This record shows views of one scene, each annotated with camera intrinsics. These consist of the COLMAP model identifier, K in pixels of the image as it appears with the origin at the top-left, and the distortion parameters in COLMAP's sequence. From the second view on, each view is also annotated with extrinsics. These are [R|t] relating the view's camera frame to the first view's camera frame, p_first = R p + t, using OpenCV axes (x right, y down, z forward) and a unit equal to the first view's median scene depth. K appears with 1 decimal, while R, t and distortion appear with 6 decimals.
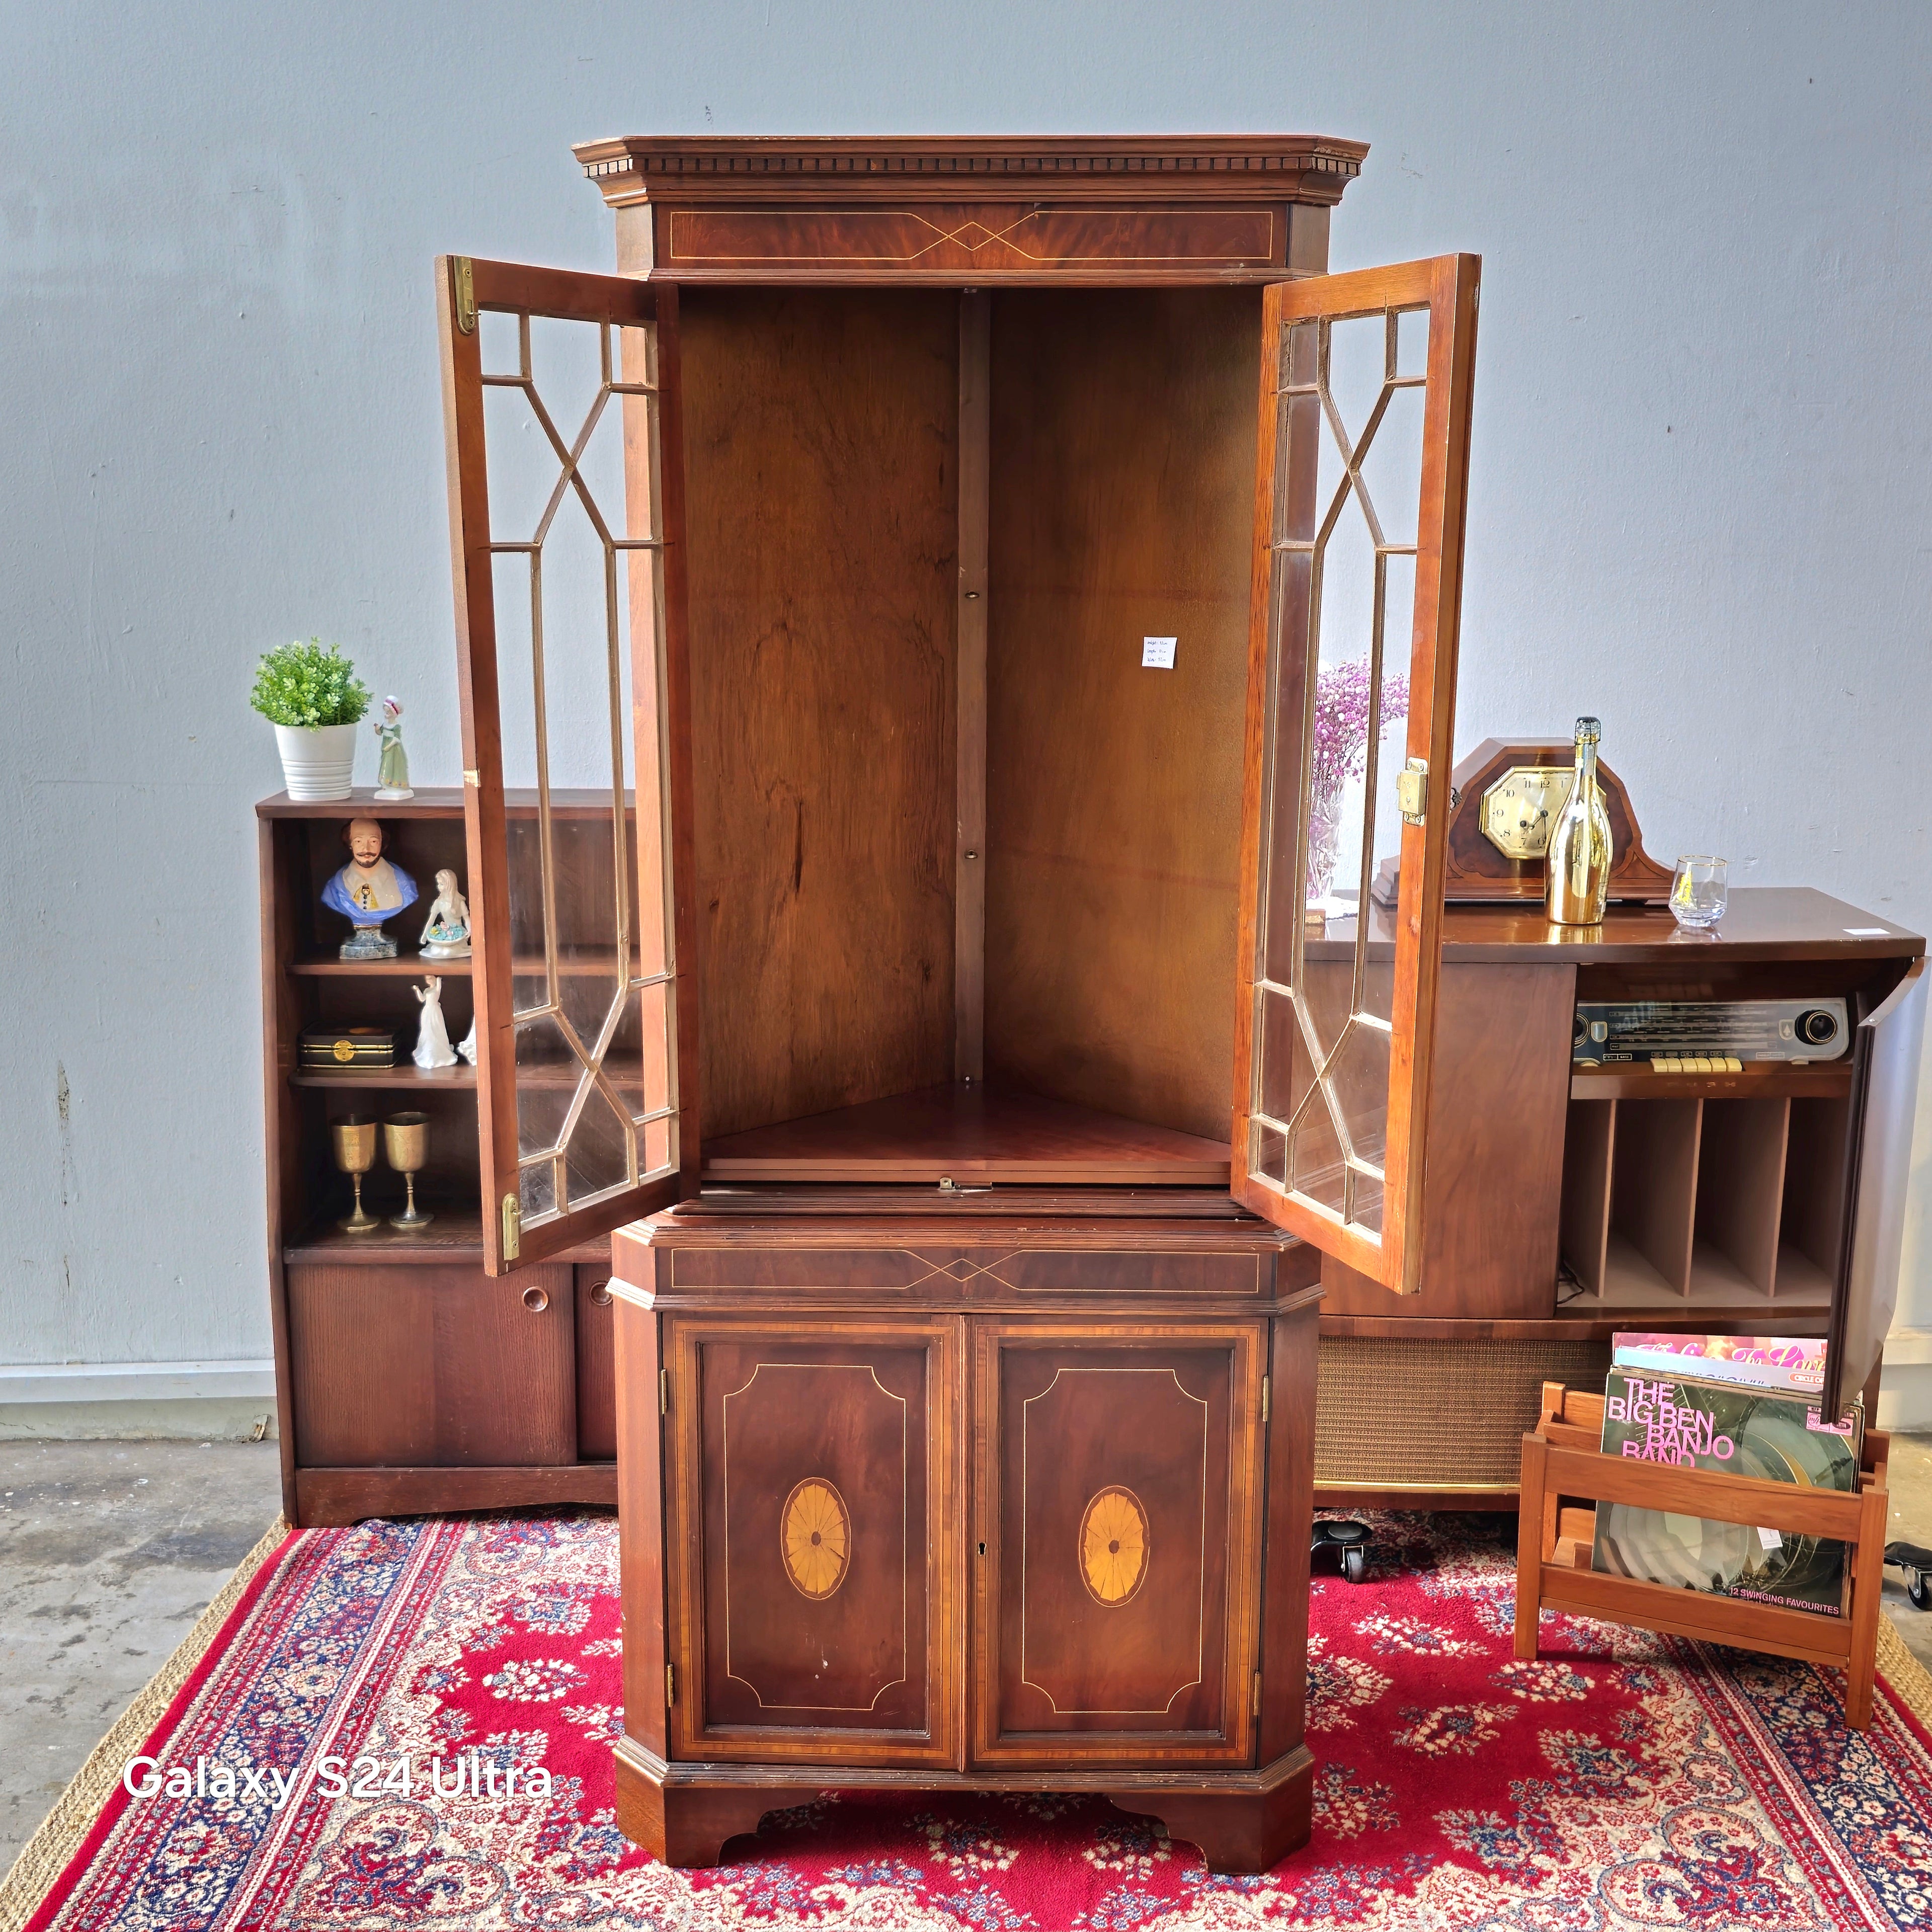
lens RADIAL K [[2061.9, 0, 938.7], [0, 2061.9, 974.9], [0, 0, 1]] dist [0.080206, -0.104914]
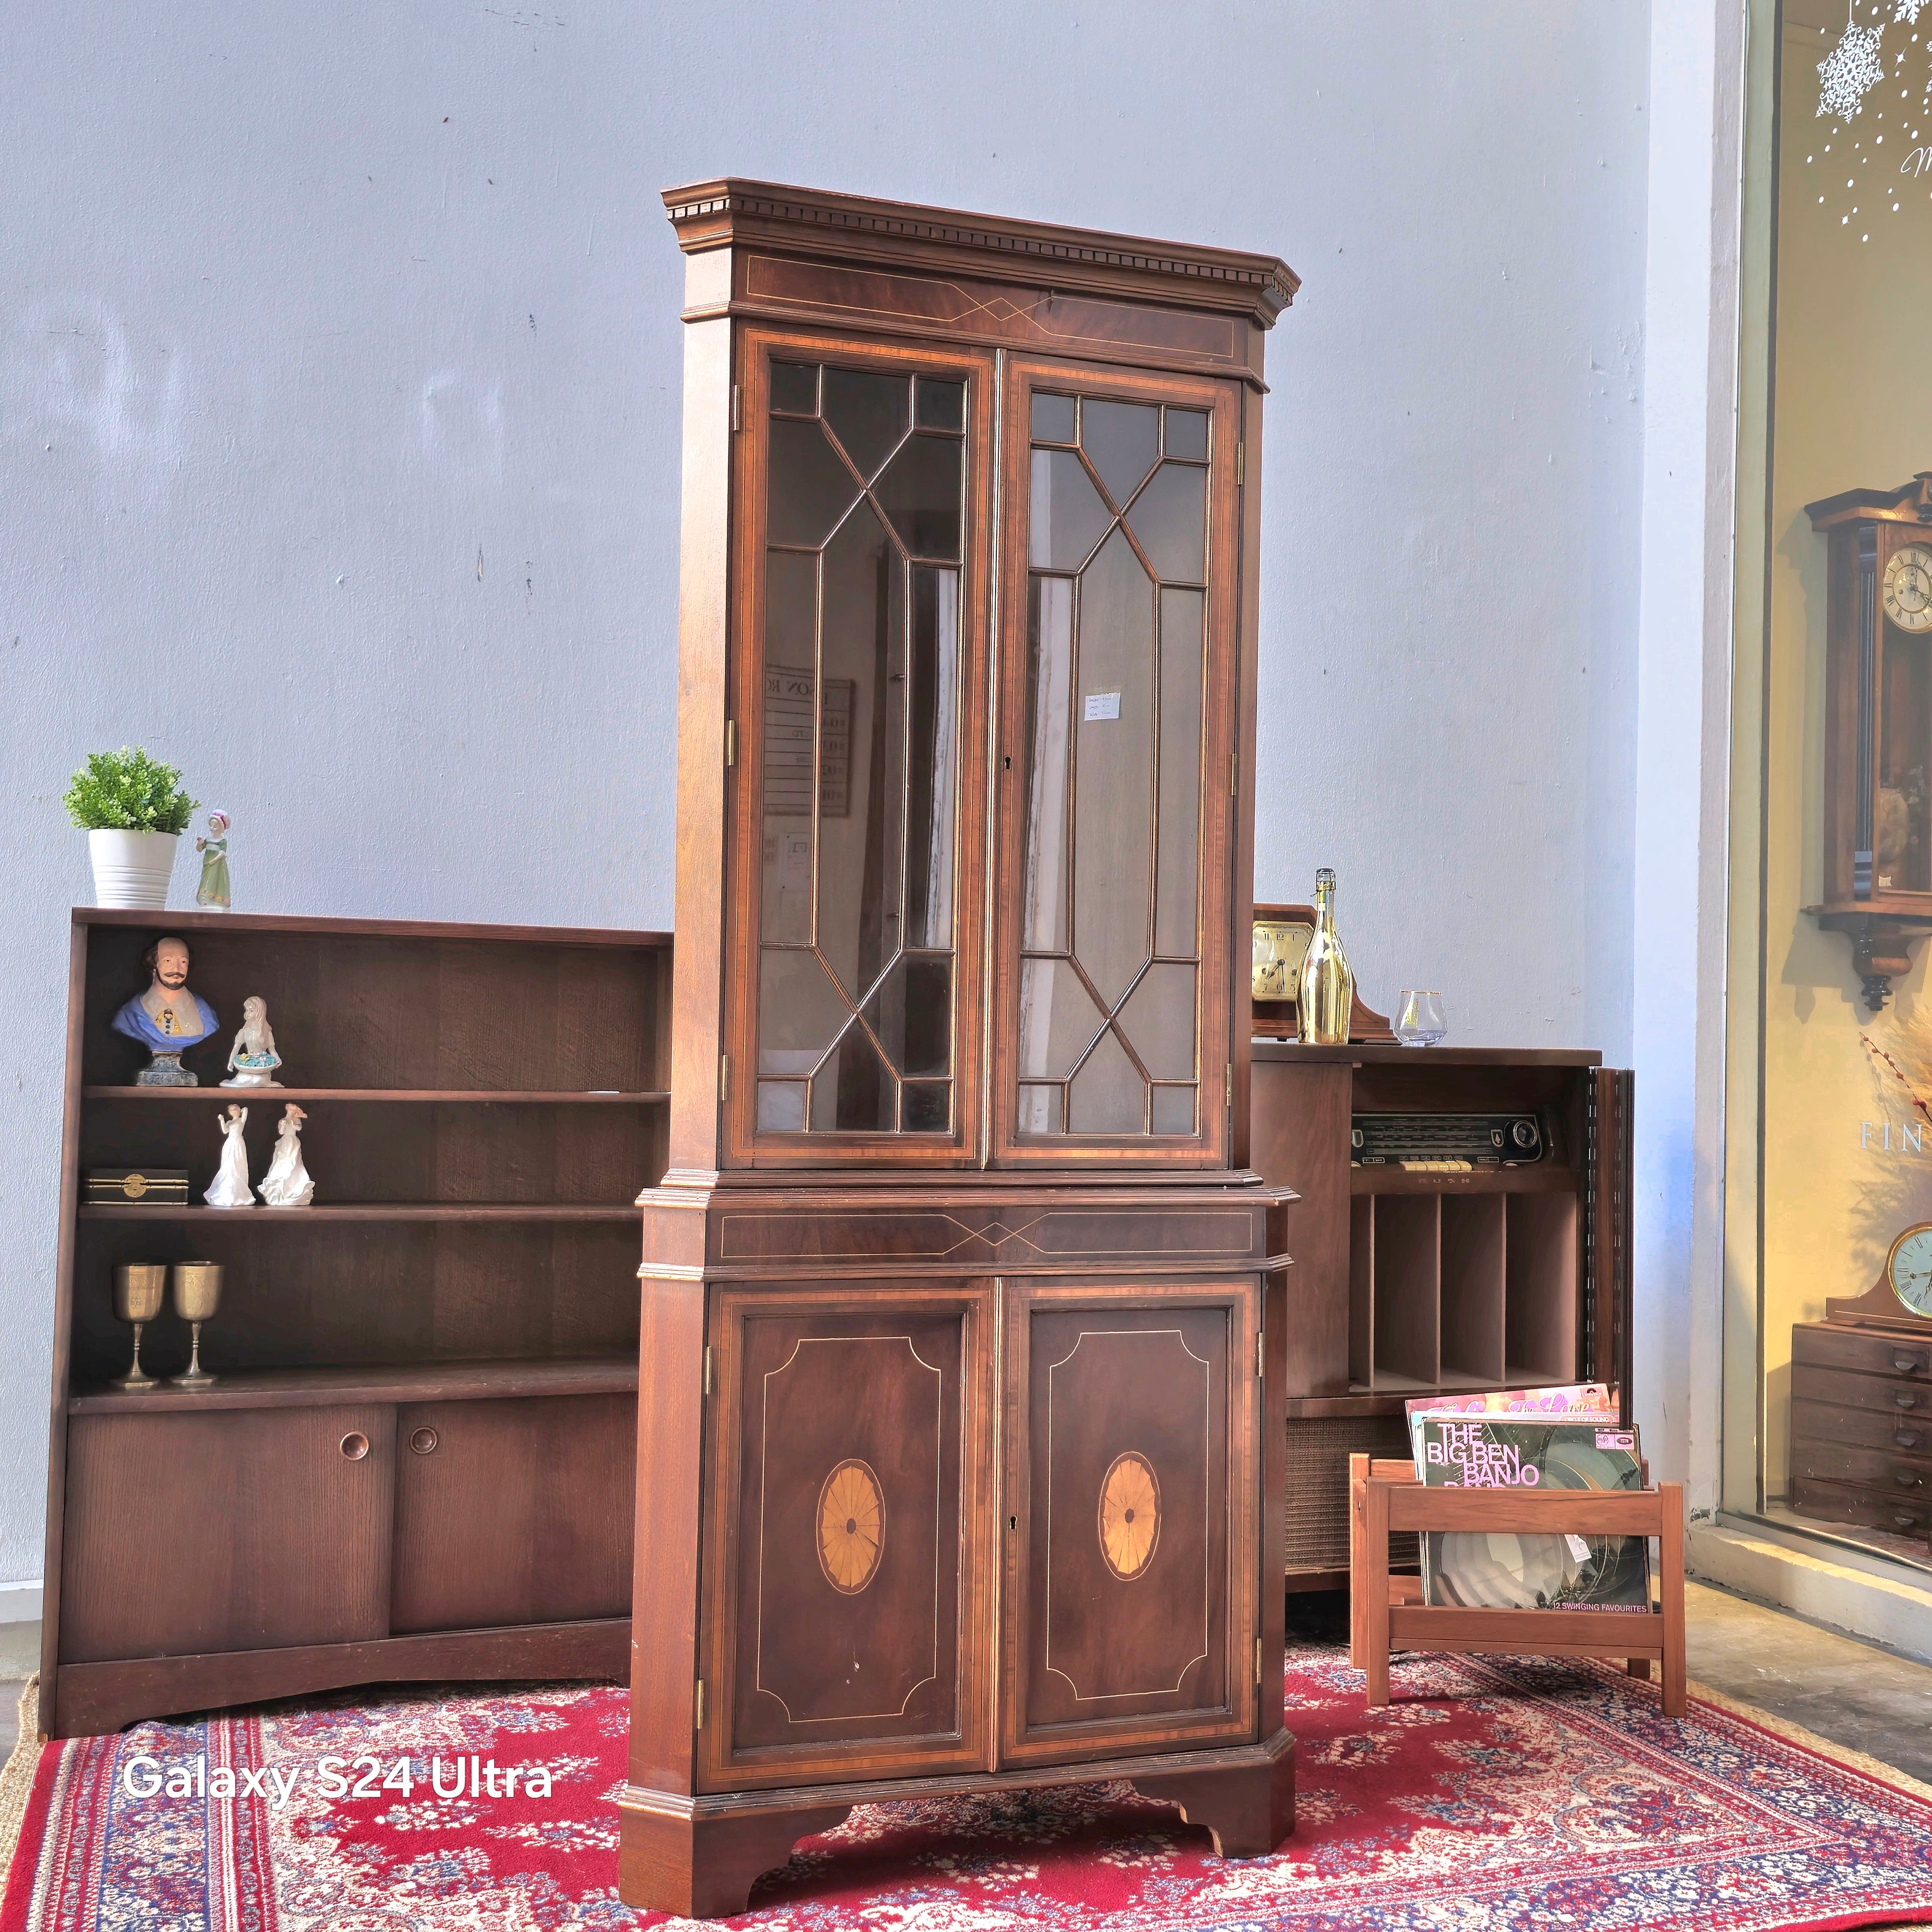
lens RADIAL K [[2063.0, 0, 914.6], [0, 2063.0, 1014.1], [0, 0, 1]] dist [0.085336, -0.119198]
pose [[0.946072, 0.022076, 0.323204, -0.306956], [0.054026, 0.972953, -0.224598, 0.223358], [-0.319420, 0.229947, 0.919291, 0.024341]]
